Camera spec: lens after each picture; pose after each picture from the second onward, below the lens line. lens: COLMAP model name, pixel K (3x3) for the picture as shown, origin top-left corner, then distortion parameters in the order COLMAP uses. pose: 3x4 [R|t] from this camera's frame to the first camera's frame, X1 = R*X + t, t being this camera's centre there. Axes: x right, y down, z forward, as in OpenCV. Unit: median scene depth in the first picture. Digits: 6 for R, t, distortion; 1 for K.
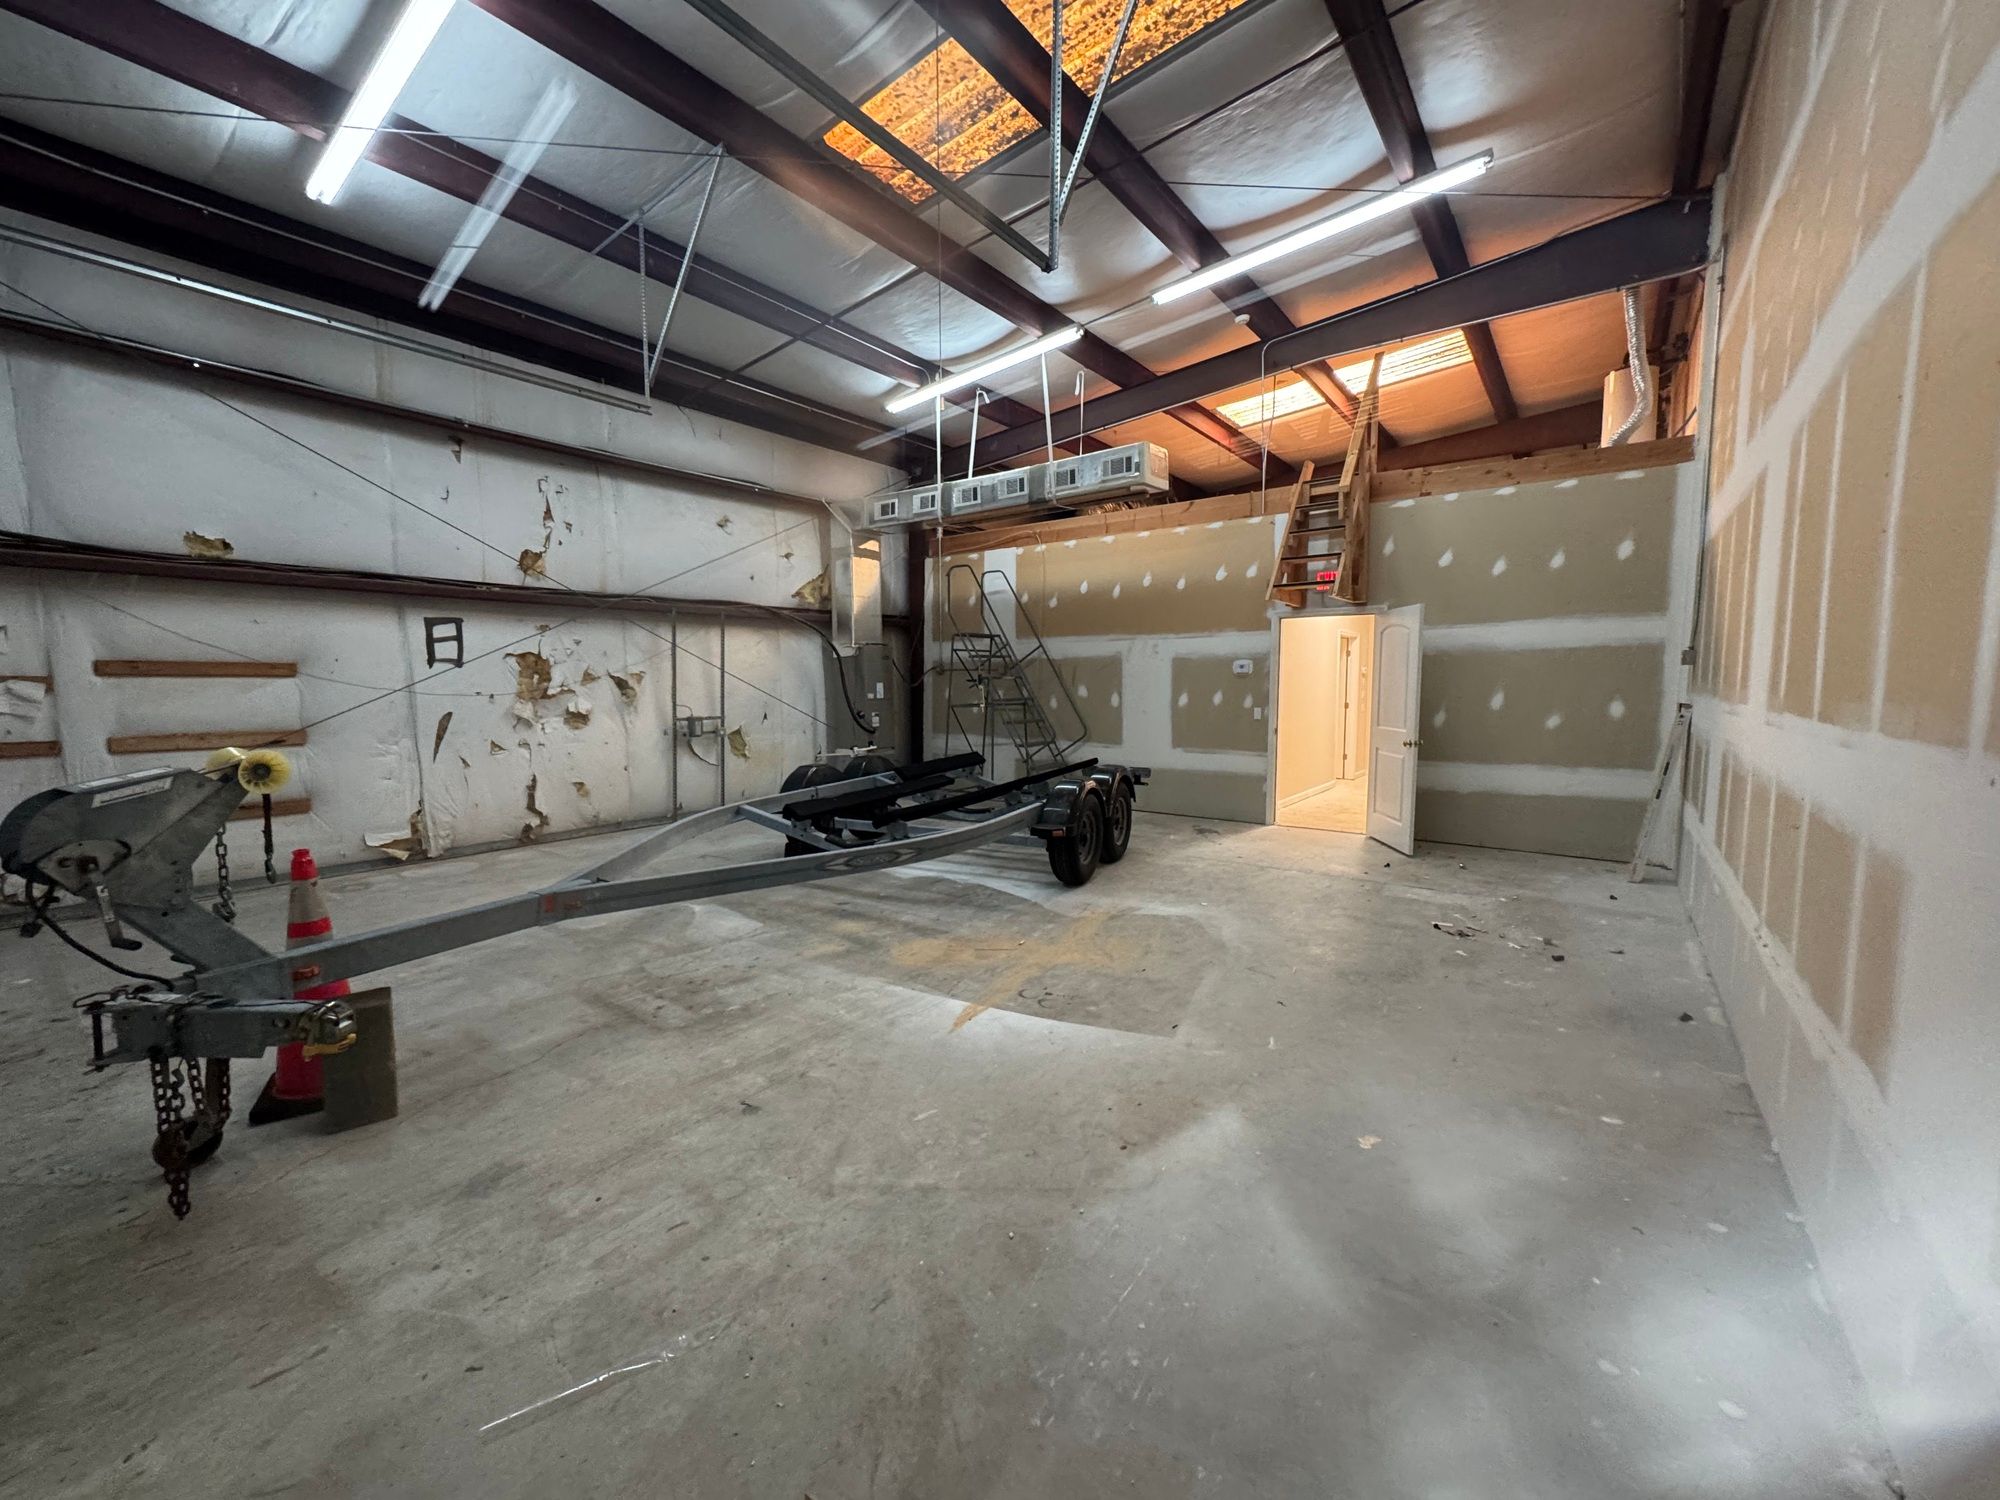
lens RADIAL K [[805.8, 0, 1001.0], [0, 805.8, 751.8], [0, 0, 1]] dist [0.001324, 0.000167]
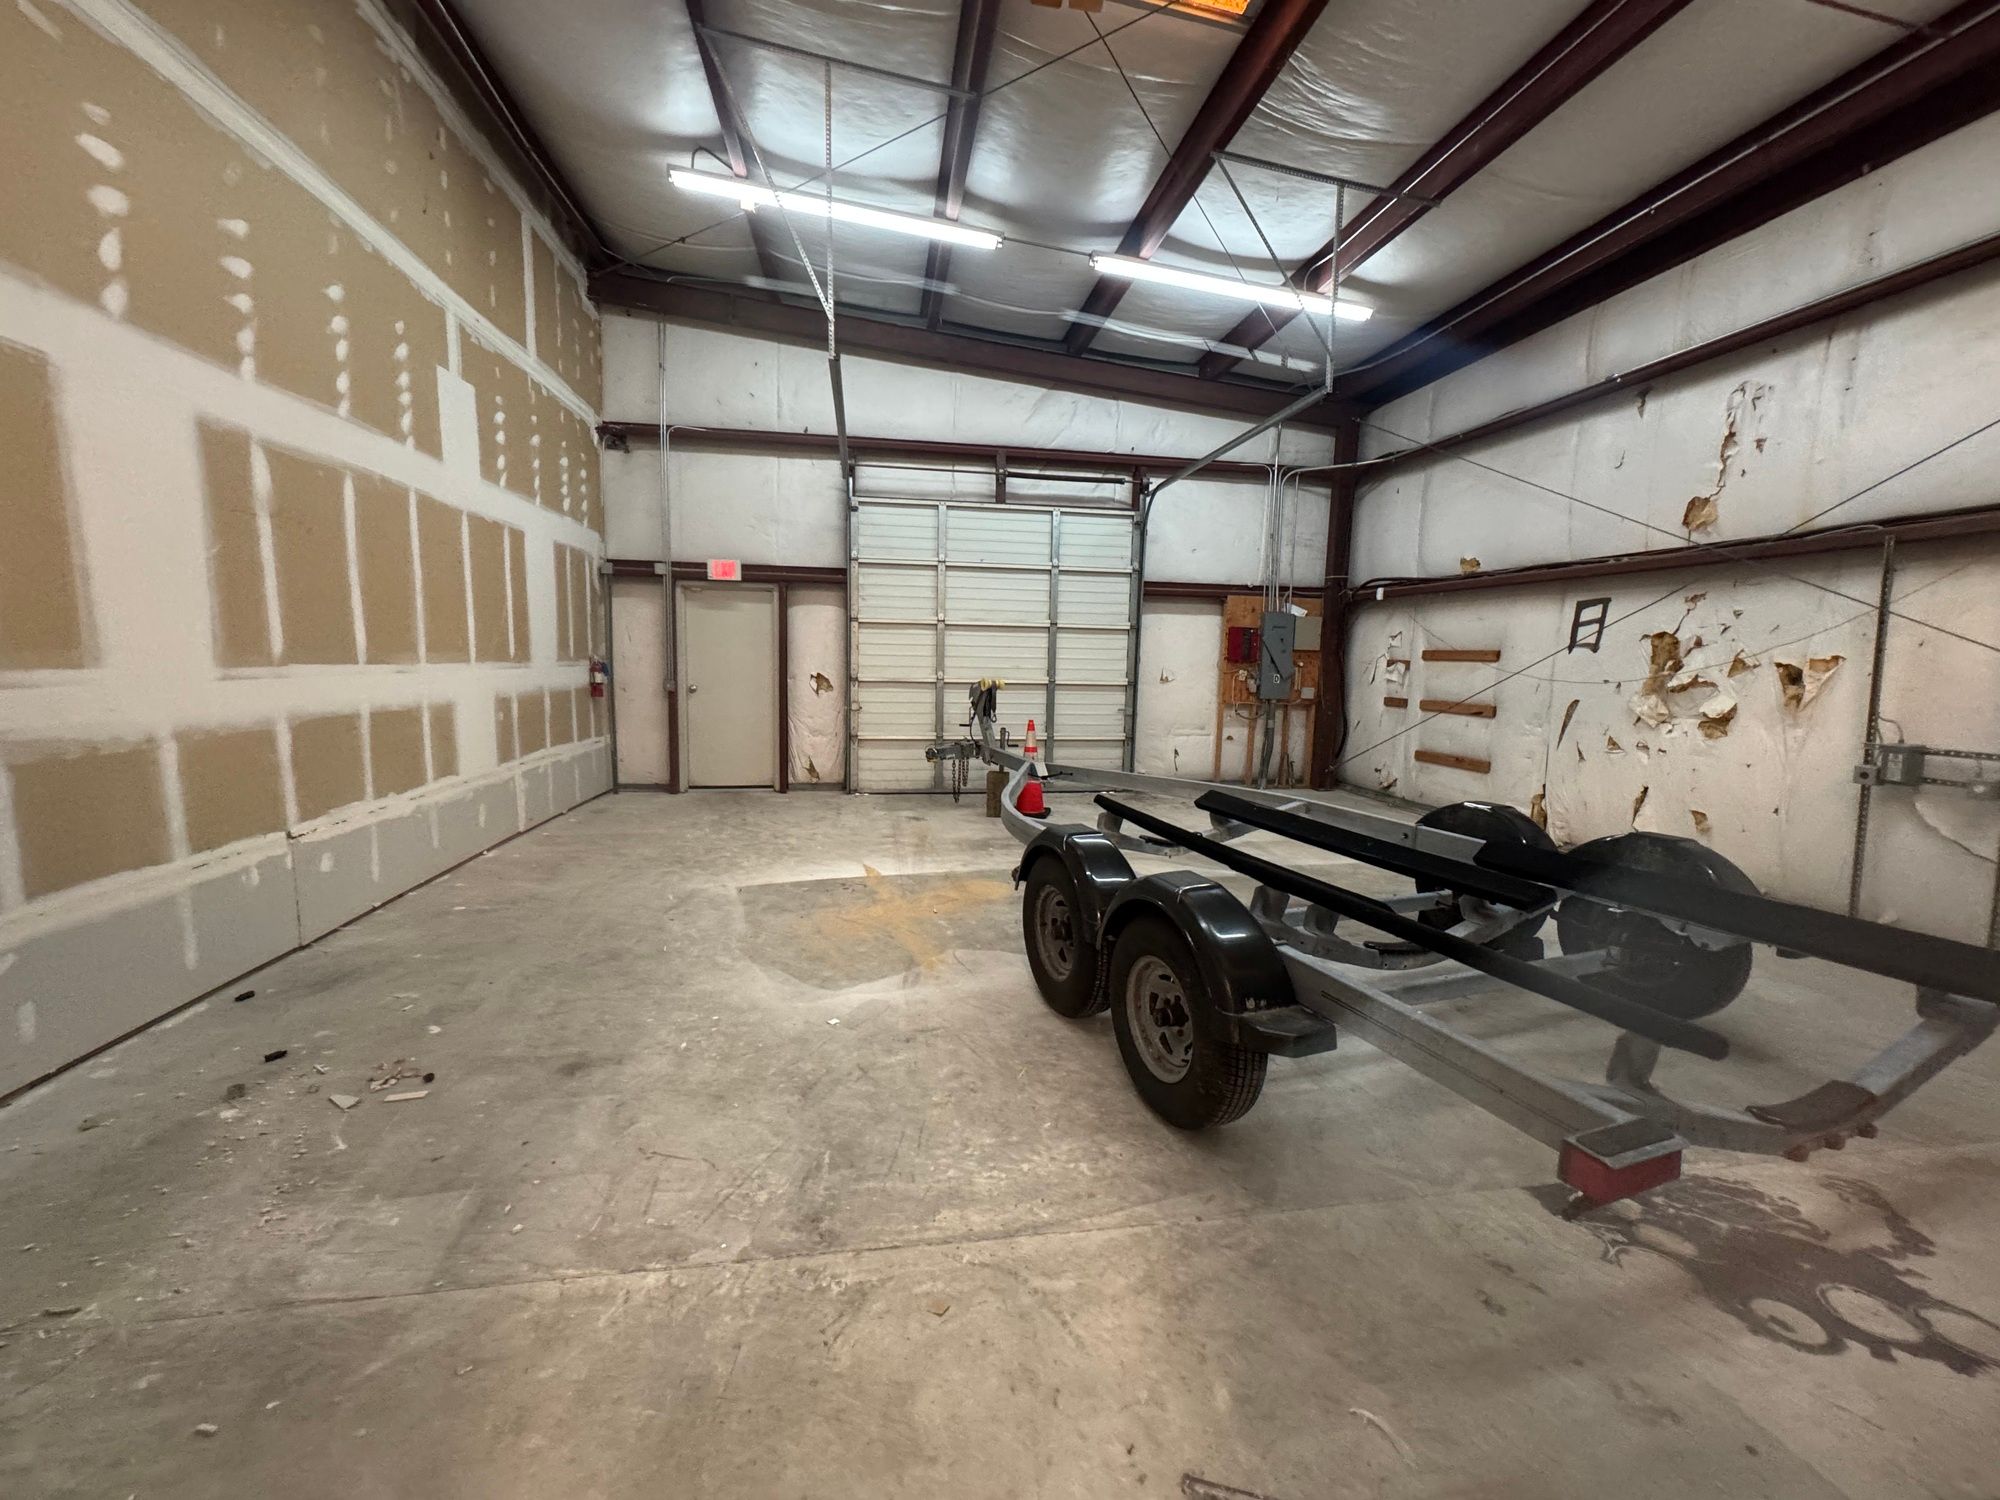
lens RADIAL K [[805.8, 0, 1000.9], [0, 805.8, 749.2], [0, 0, 1]] dist [0.001324, 0.000167]
pose [[-0.697608, 0.068488, -0.713199, 0.474370], [-0.083215, 0.980939, 0.175595, -0.104317], [0.711631, 0.181846, -0.678611, 1.193171]]
